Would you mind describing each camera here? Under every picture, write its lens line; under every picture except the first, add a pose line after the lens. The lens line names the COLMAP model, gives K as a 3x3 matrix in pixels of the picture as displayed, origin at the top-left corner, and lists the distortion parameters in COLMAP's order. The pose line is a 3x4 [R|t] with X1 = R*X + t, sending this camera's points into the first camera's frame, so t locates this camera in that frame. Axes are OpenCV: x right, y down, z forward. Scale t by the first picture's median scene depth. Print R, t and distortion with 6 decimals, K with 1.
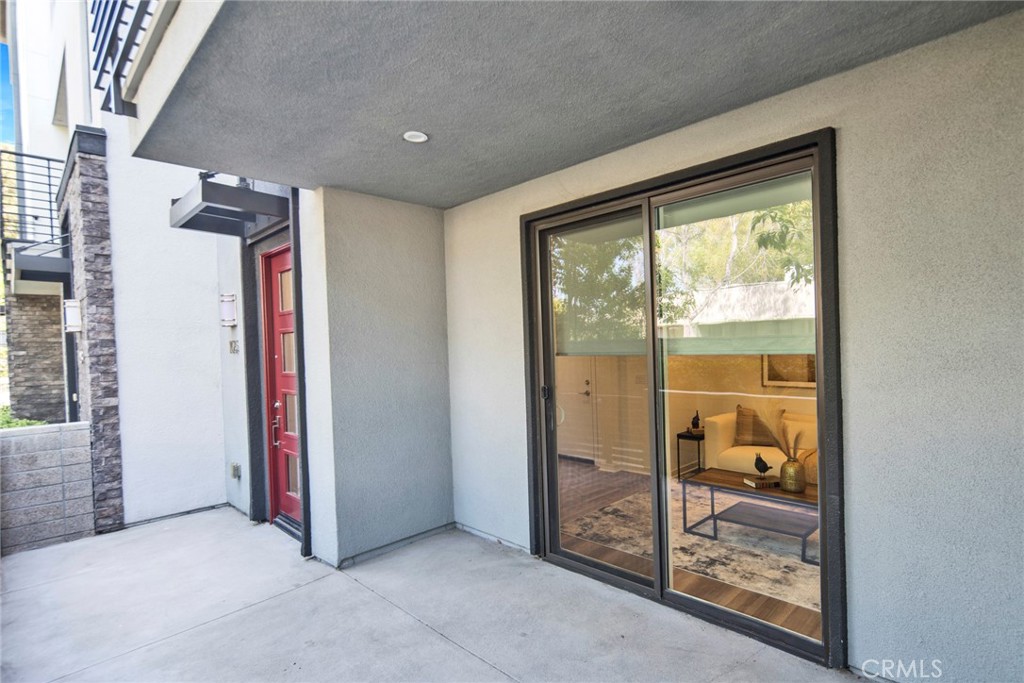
lens RADIAL K [[512.0, 0, 515.3], [0, 512.0, 347.0], [0, 0, 1]] dist [0.004939, -0.004261]
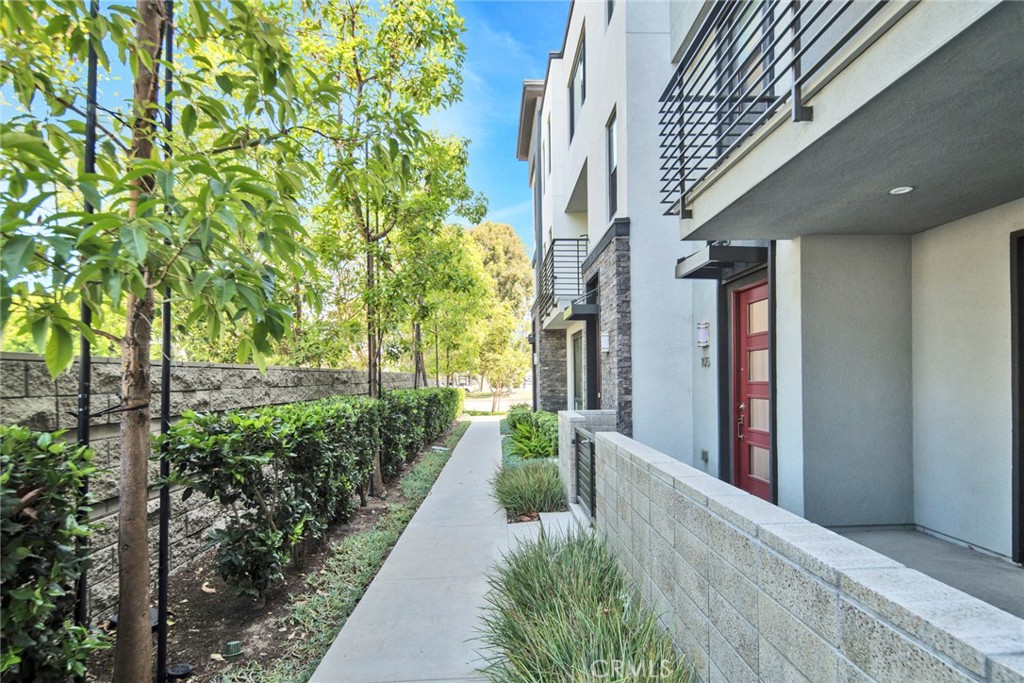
lens RADIAL K [[512.0, 0, 515.5], [0, 512.0, 379.4], [0, 0, 1]] dist [0.004939, -0.004261]
pose [[0.743502, 0.024282, -0.668293, -0.028136], [-0.013467, 0.999682, 0.021340, 0.025680], [0.668598, -0.006867, 0.743592, -0.359061]]
